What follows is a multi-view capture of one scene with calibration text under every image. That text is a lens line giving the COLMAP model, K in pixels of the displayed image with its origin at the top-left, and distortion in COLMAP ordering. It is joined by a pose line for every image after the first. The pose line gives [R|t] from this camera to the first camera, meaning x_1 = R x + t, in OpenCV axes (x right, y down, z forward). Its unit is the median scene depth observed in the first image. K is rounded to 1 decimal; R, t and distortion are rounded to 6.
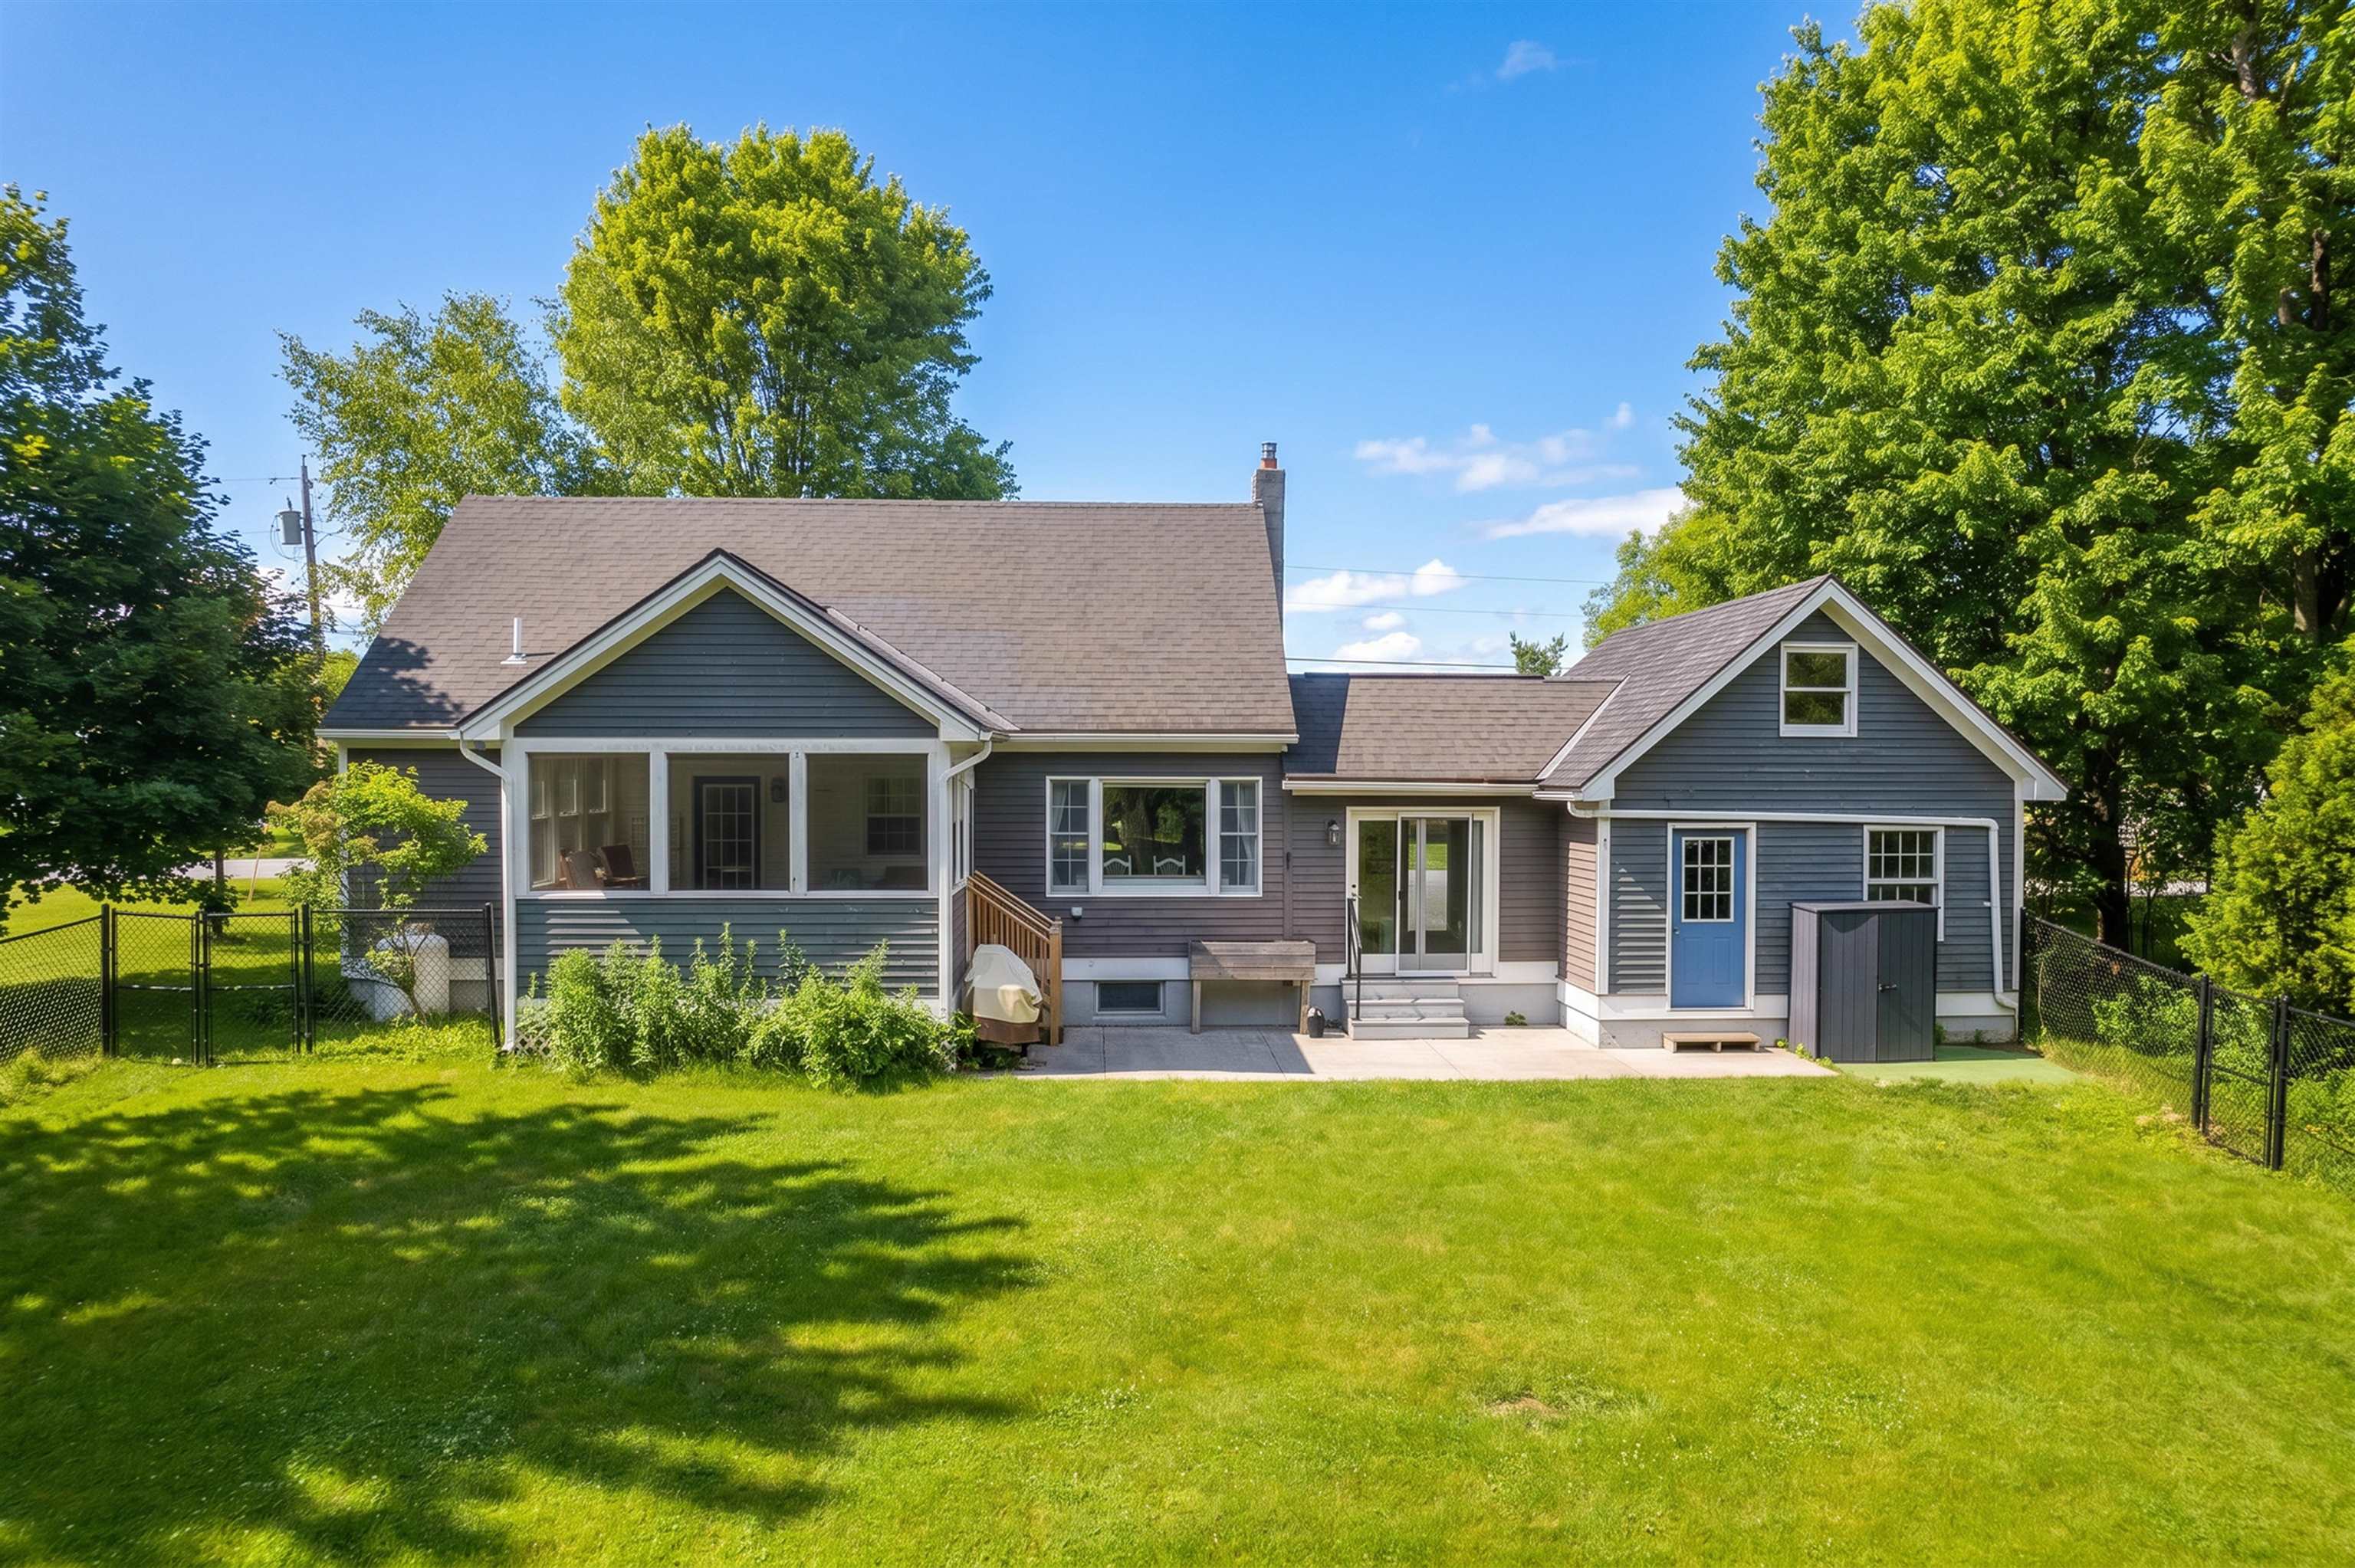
lens RADIAL K [[1520.0, 0, 1177.5], [0, 1520.0, 784.0], [0, 0, 1]] dist [-0.042694, 0.000219]
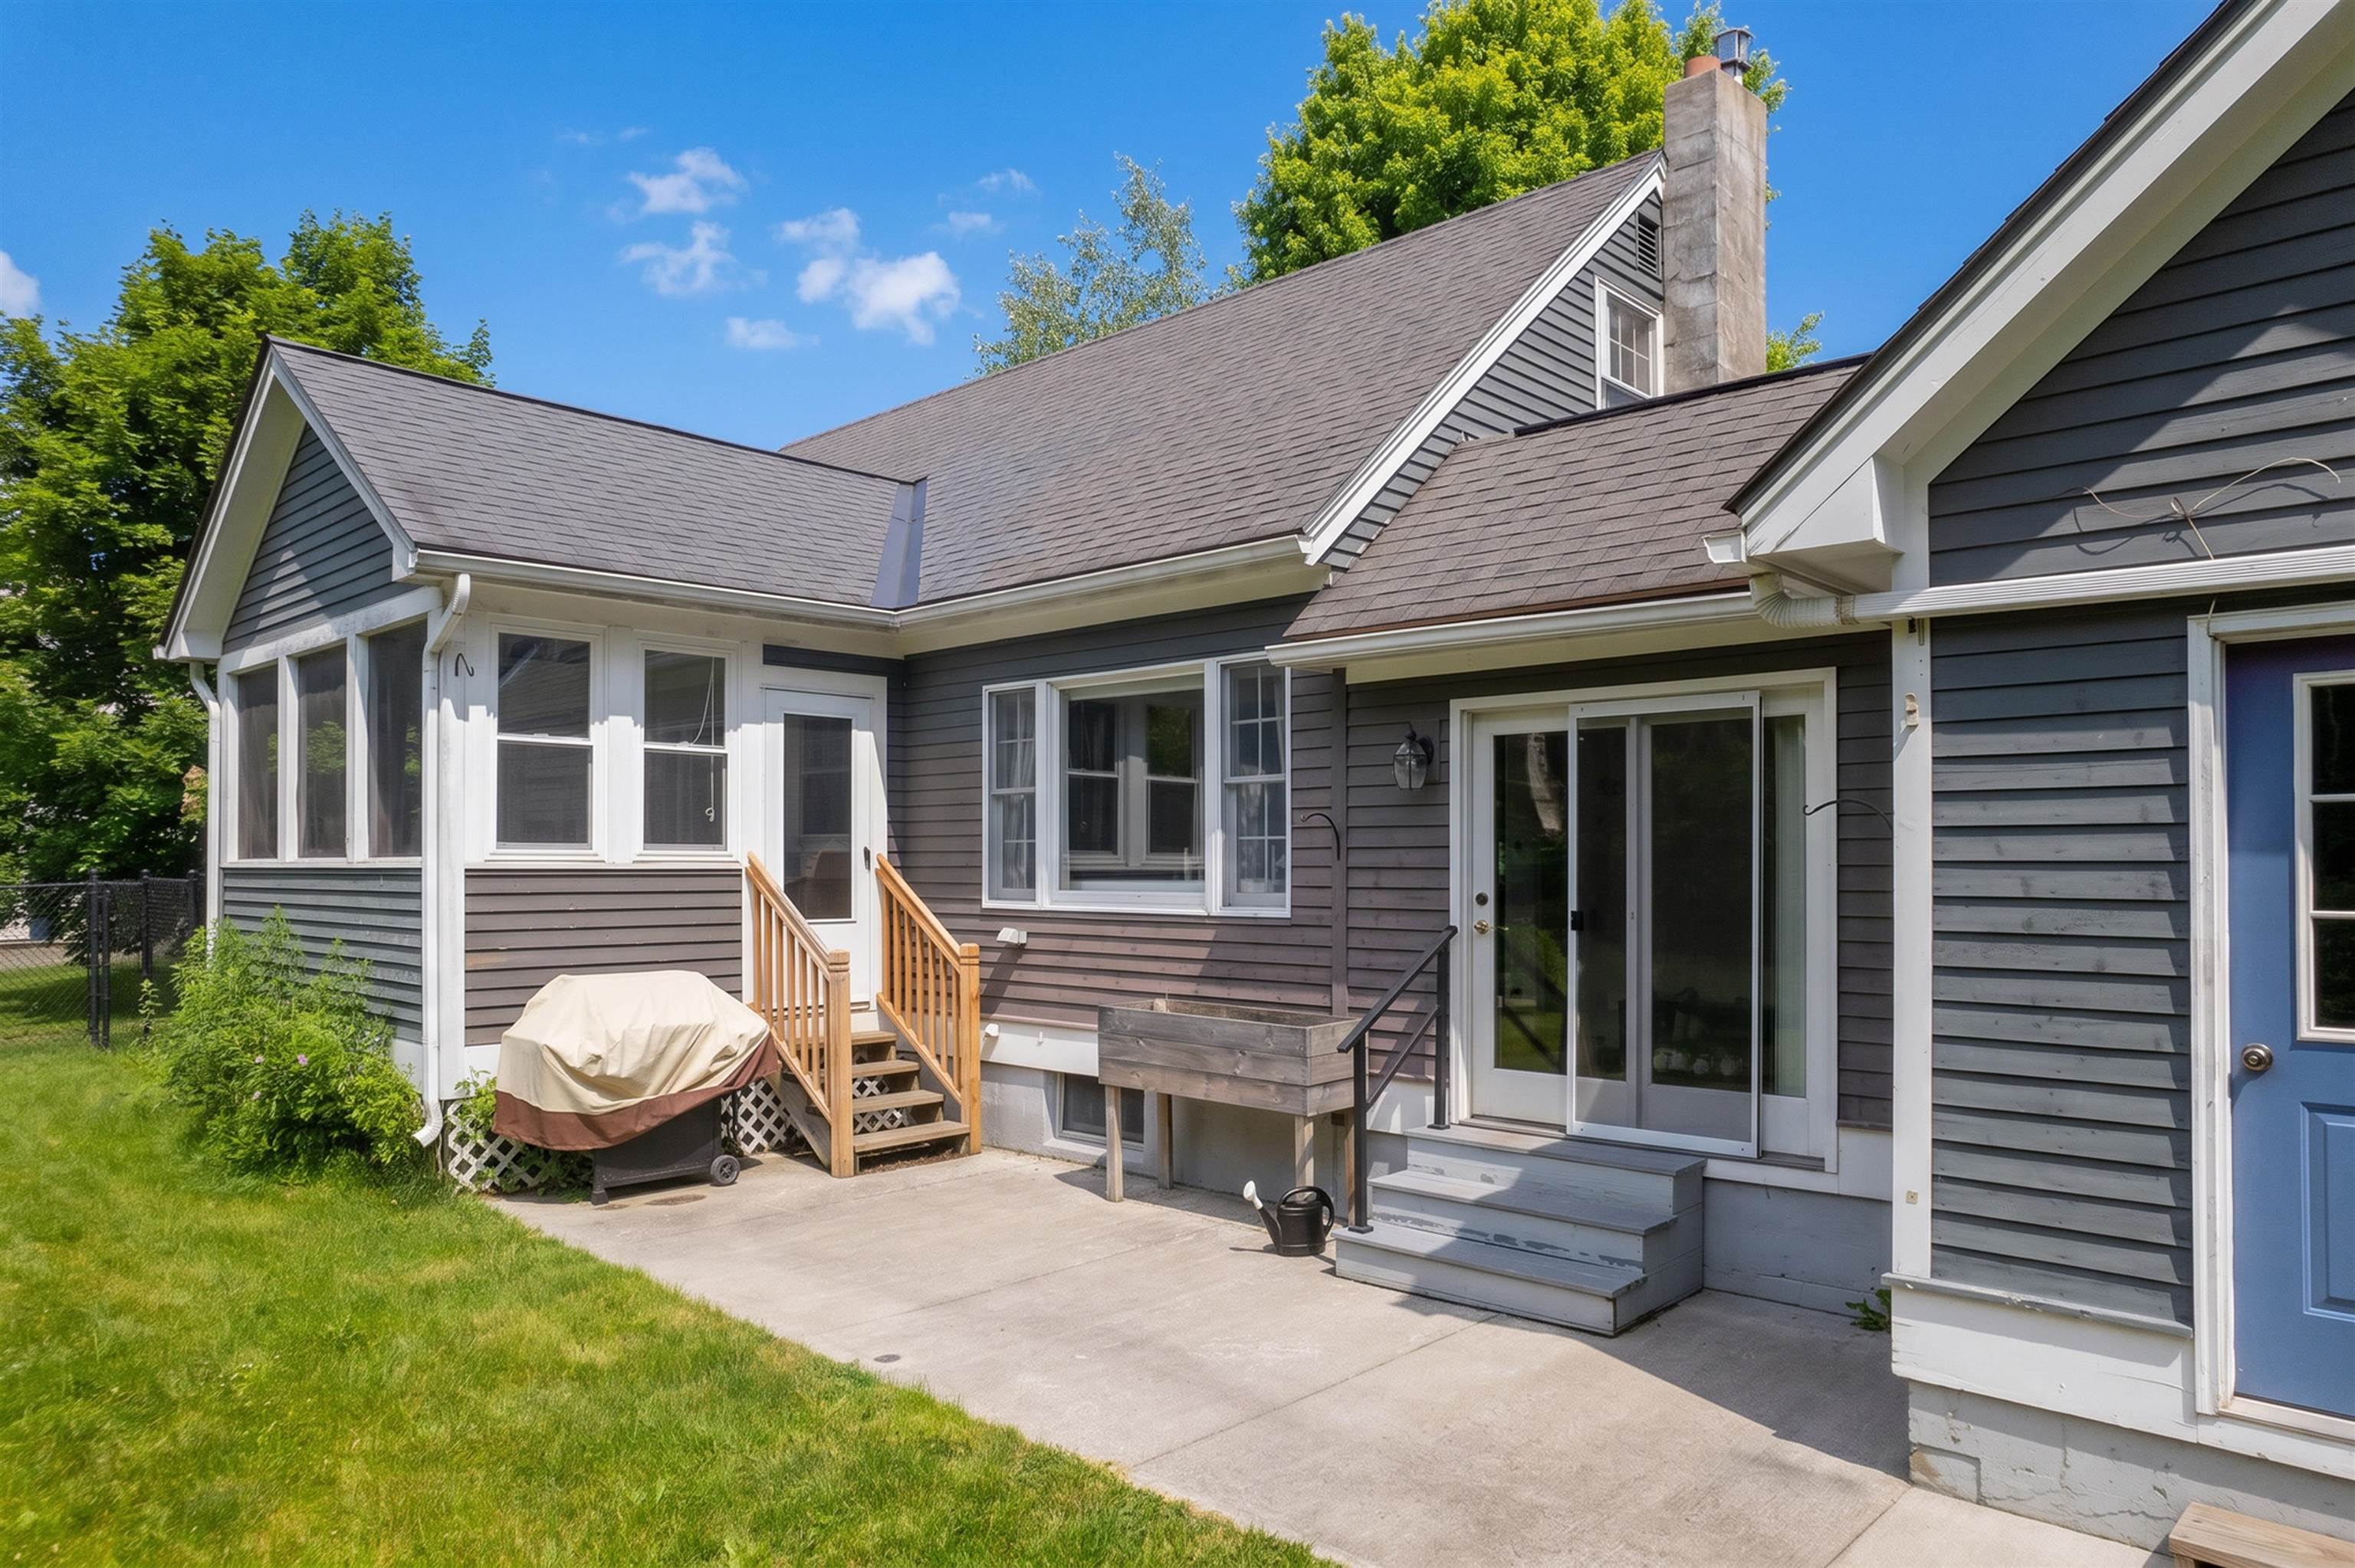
lens RADIAL K [[1520.0, 0, 1177.5], [0, 1520.0, 784.0], [0, 0, 1]] dist [-0.042694, 0.000219]
pose [[0.700779, -0.039767, -0.712269, 0.354938], [-0.015284, 0.997379, -0.070723, 0.067687], [0.713214, 0.060447, 0.698335, 0.664606]]
